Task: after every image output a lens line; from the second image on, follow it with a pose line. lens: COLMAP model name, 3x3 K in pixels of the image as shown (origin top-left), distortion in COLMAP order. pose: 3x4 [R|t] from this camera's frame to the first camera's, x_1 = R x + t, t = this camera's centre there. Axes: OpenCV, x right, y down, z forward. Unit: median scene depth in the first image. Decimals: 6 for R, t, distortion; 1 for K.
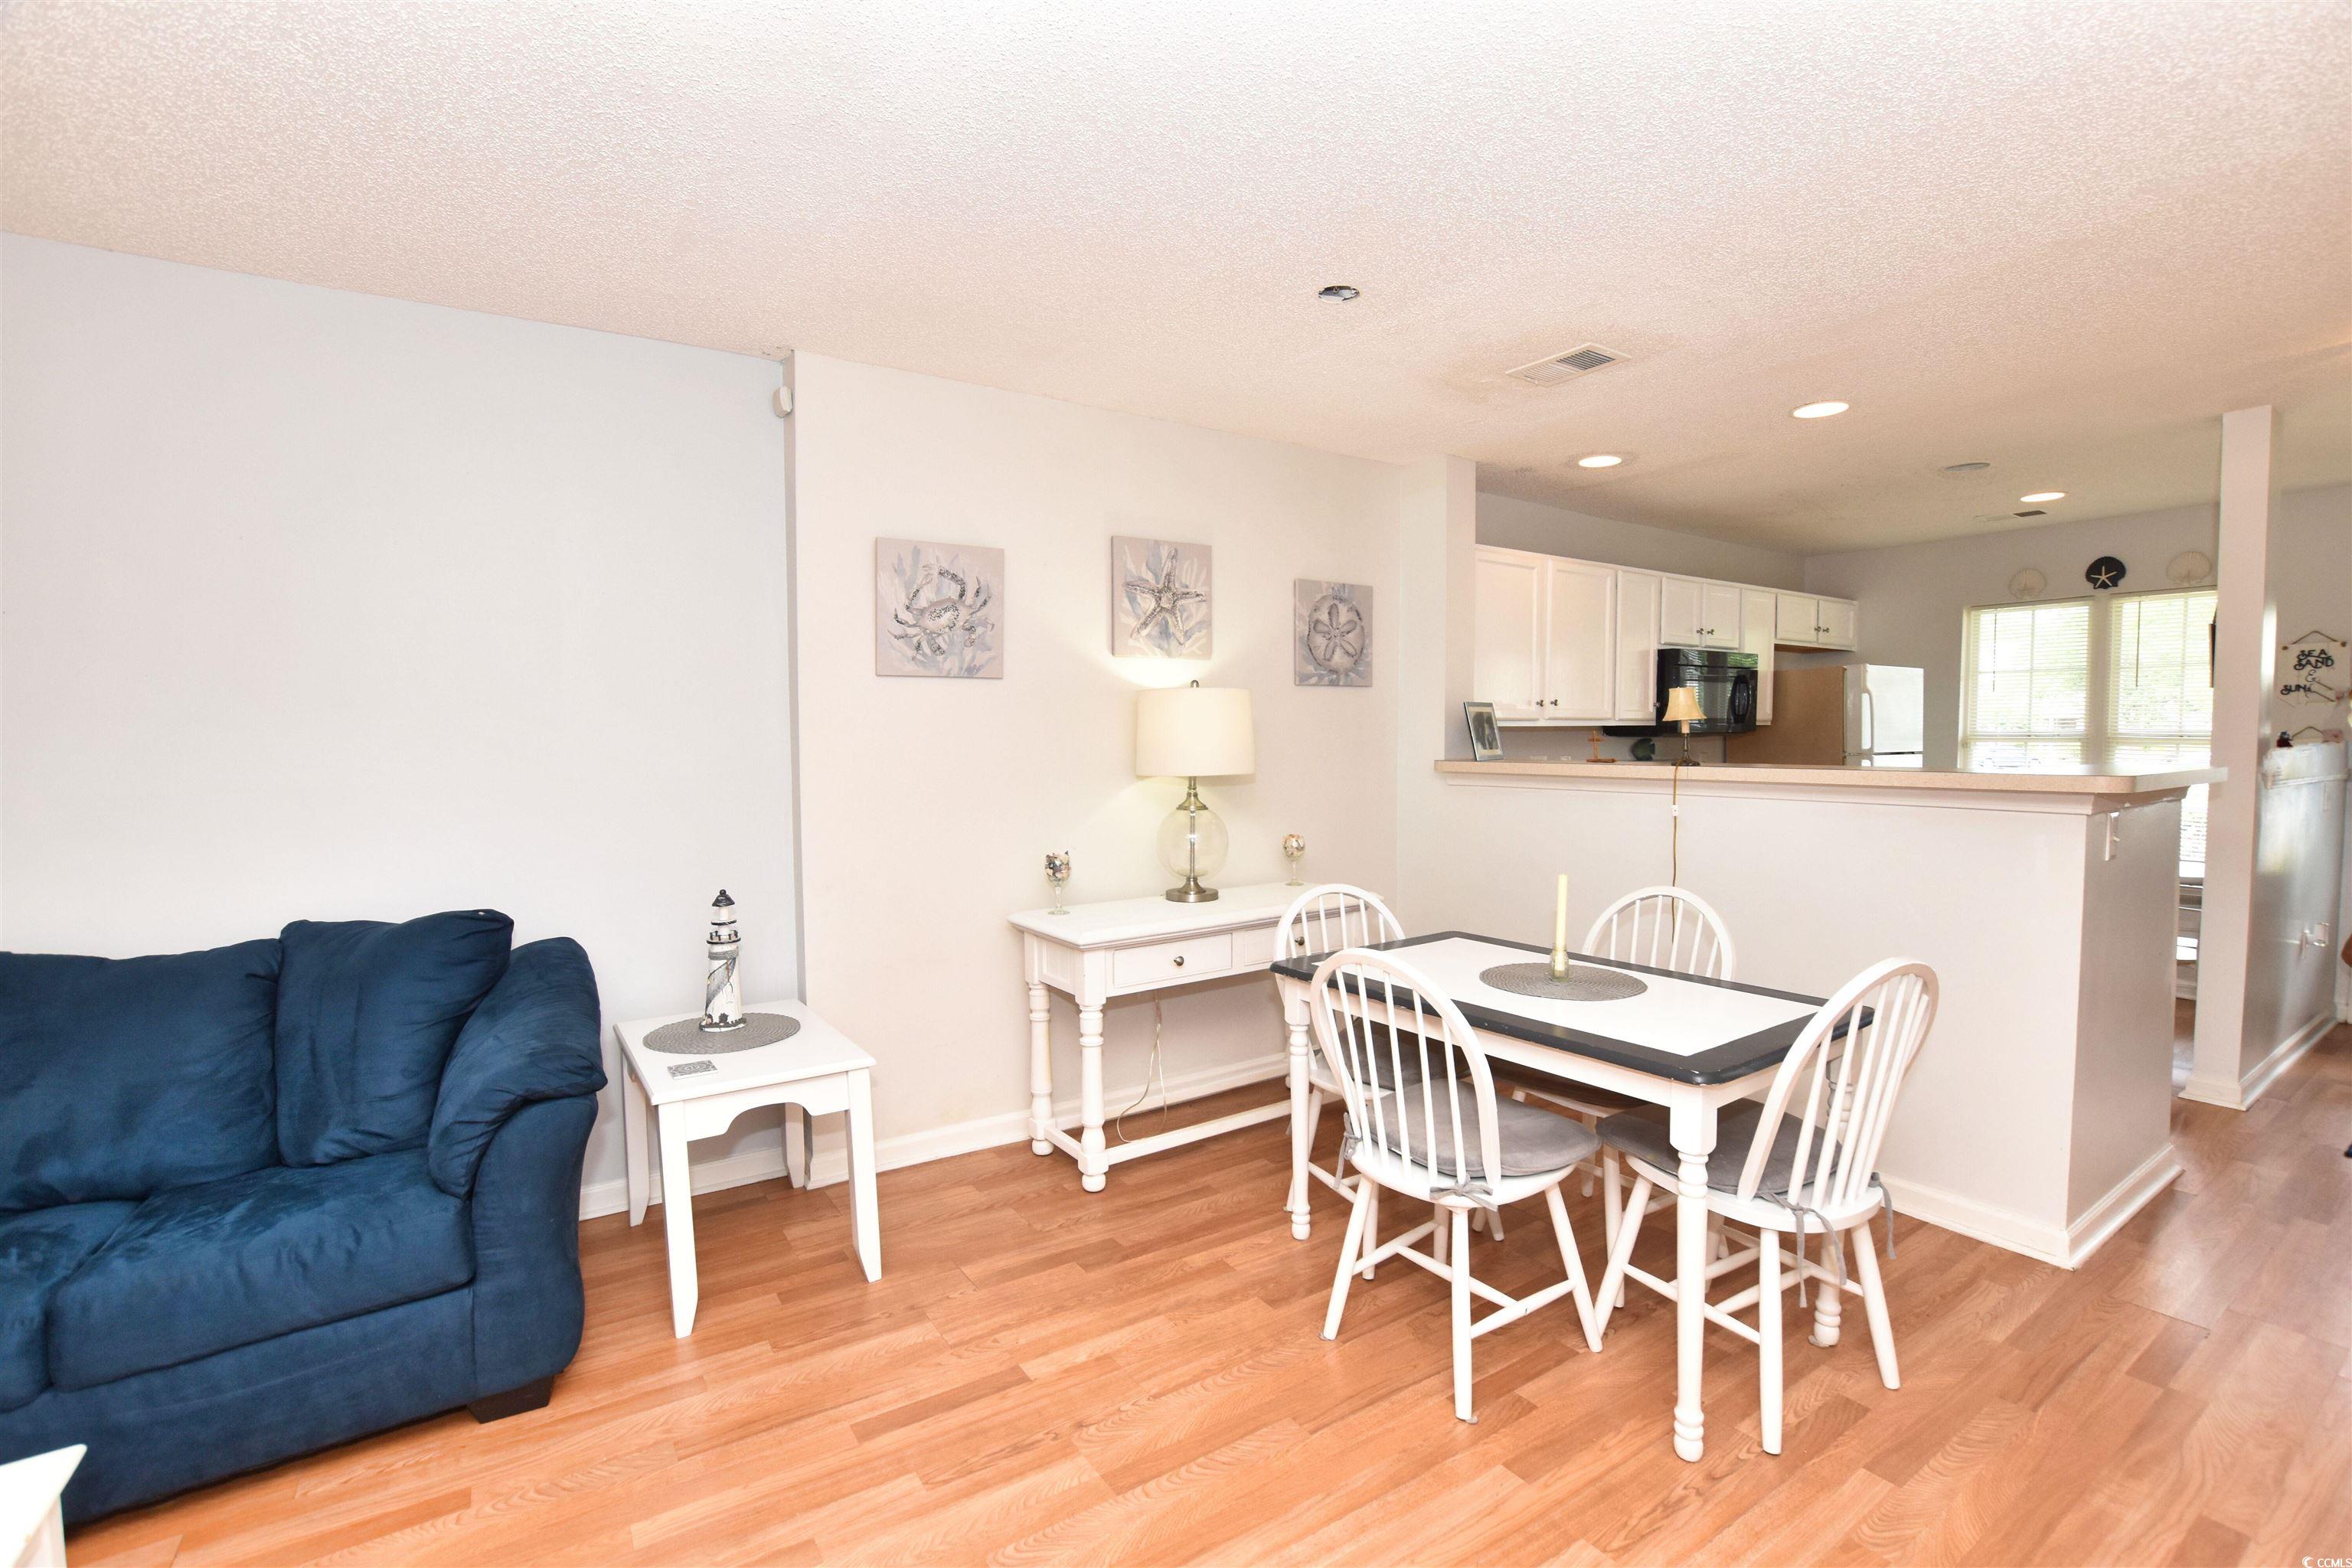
lens RADIAL K [[1045.4, 0, 1176.0], [0, 1045.4, 784.0], [0, 0, 1]] dist [-0.027035, 0.000680]
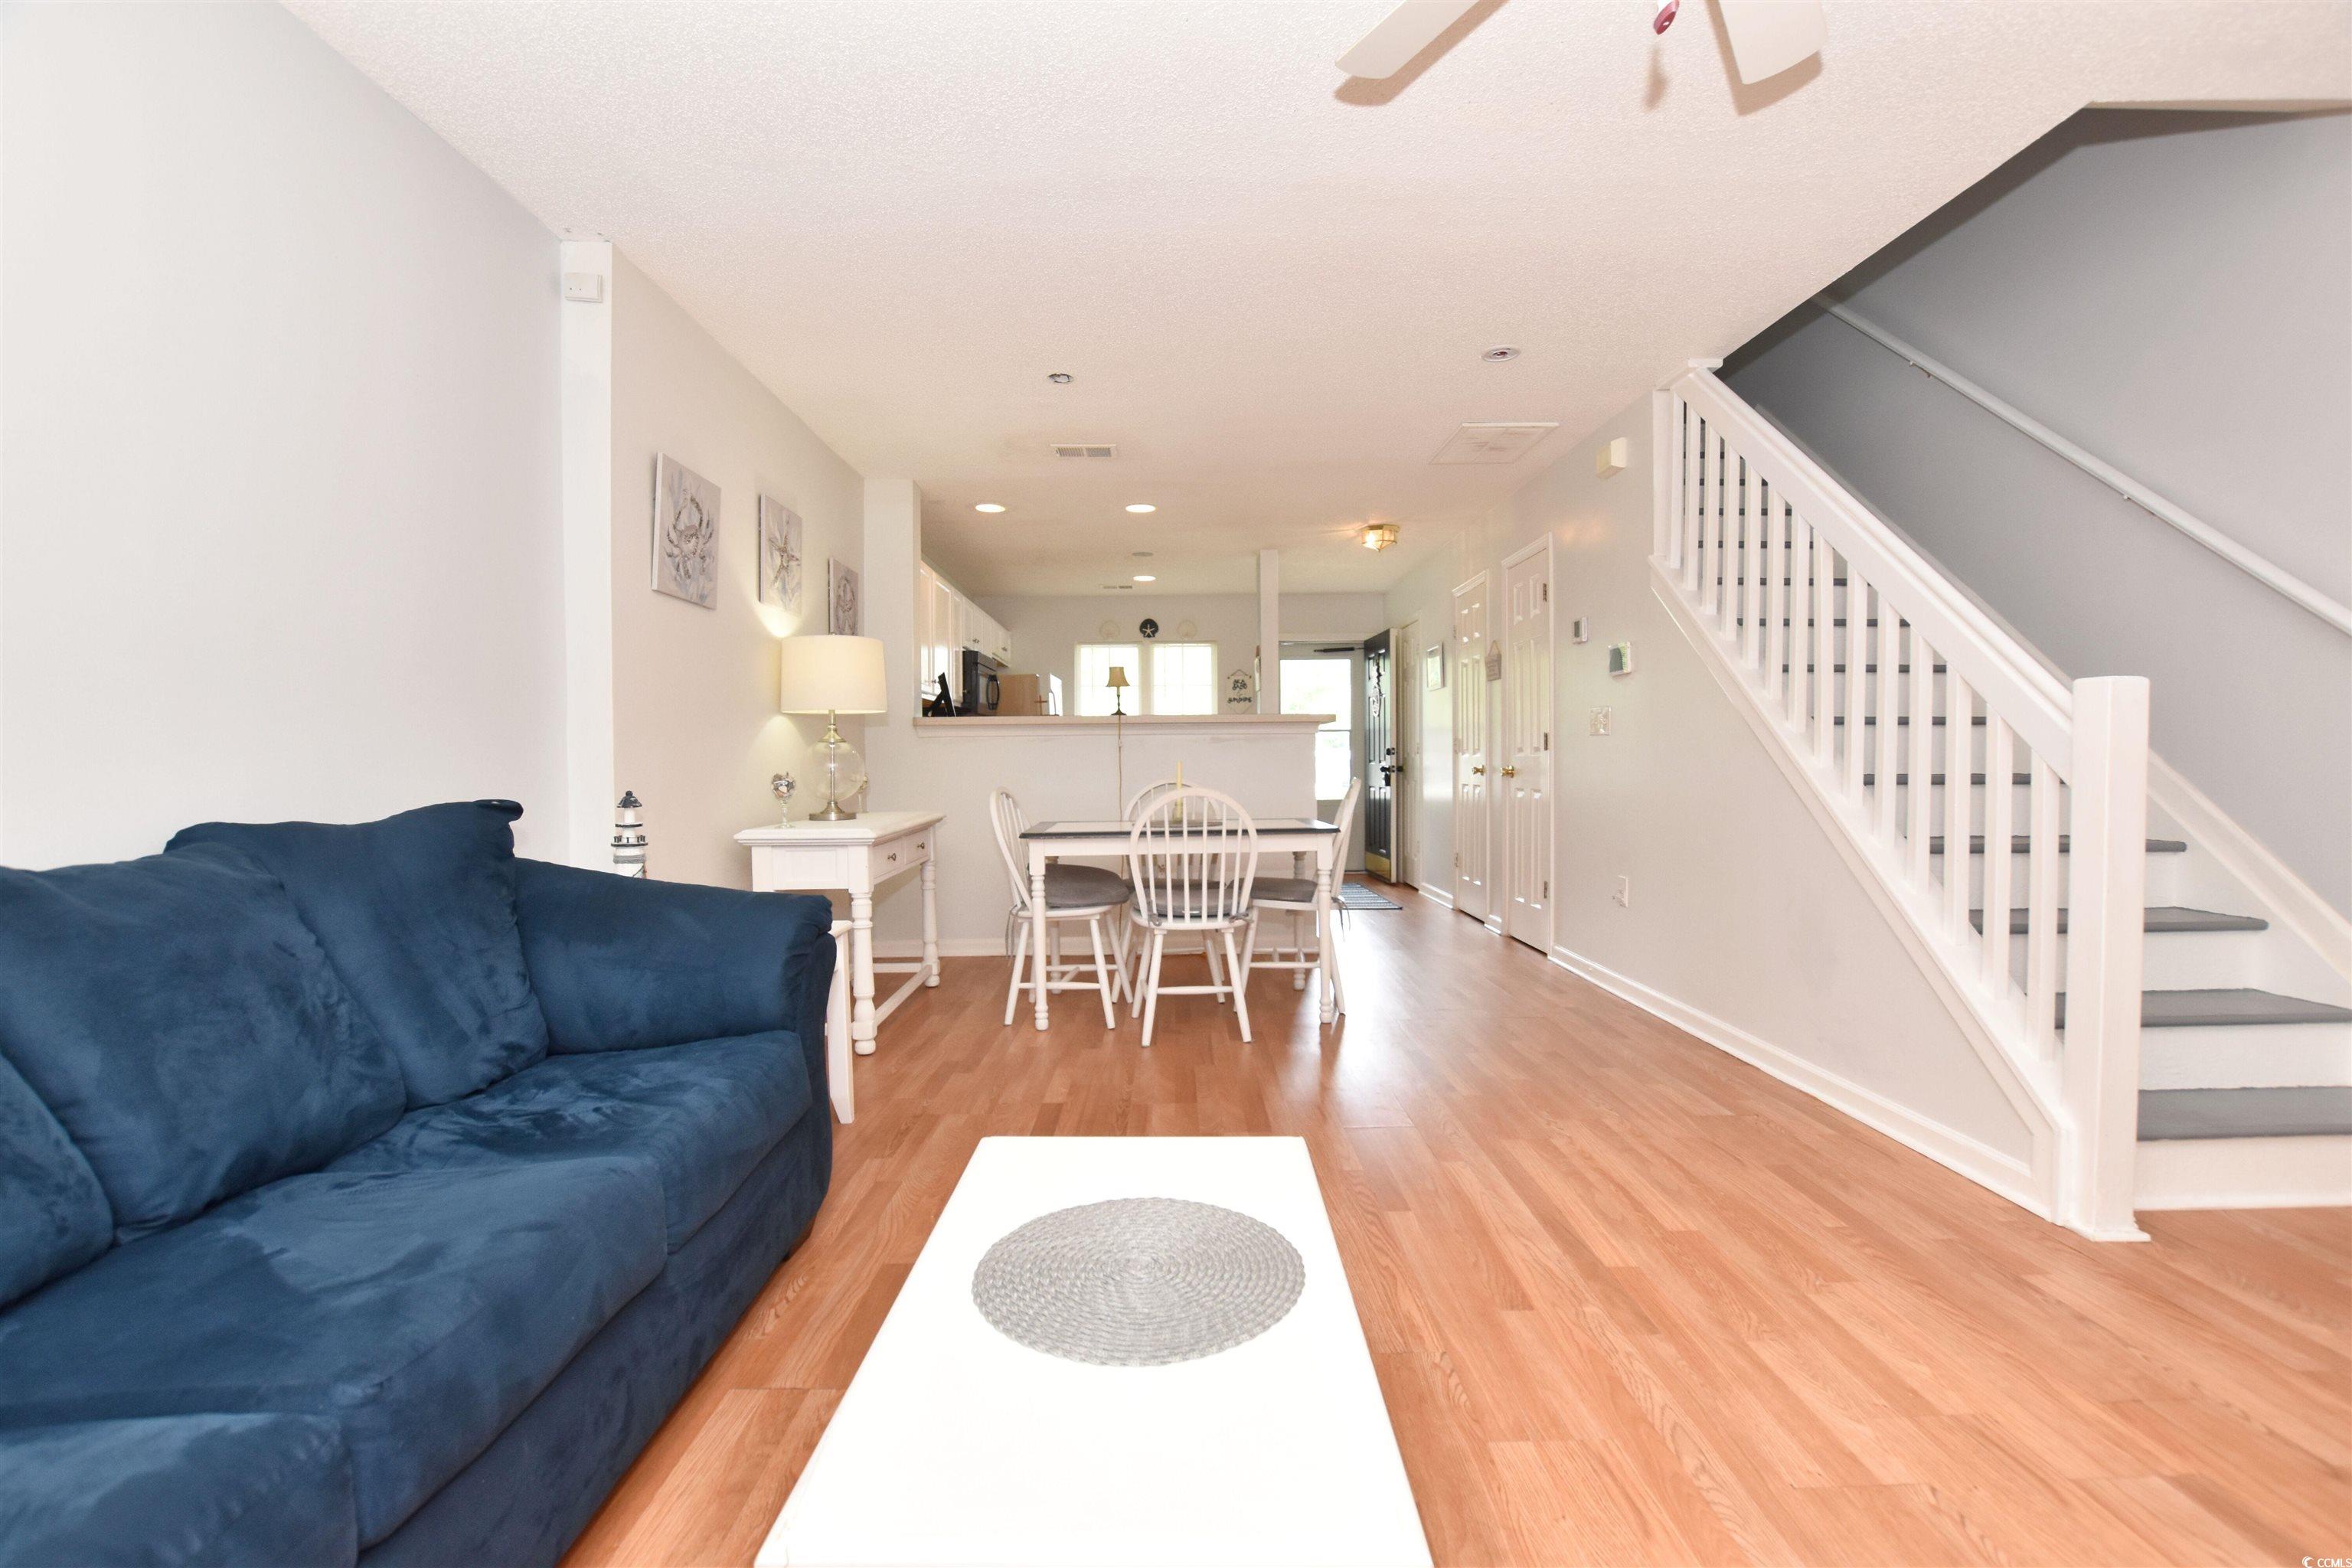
lens RADIAL K [[1011.6, 0, 1176.0], [0, 1011.6, 784.0], [0, 0, 1]] dist [-0.033503, 0.000229]
pose [[0.557906, -0.021433, 0.829628, -0.863479], [0.044945, 0.998980, -0.004416, 0.114822], [-0.828686, 0.039751, 0.558300, 0.067551]]
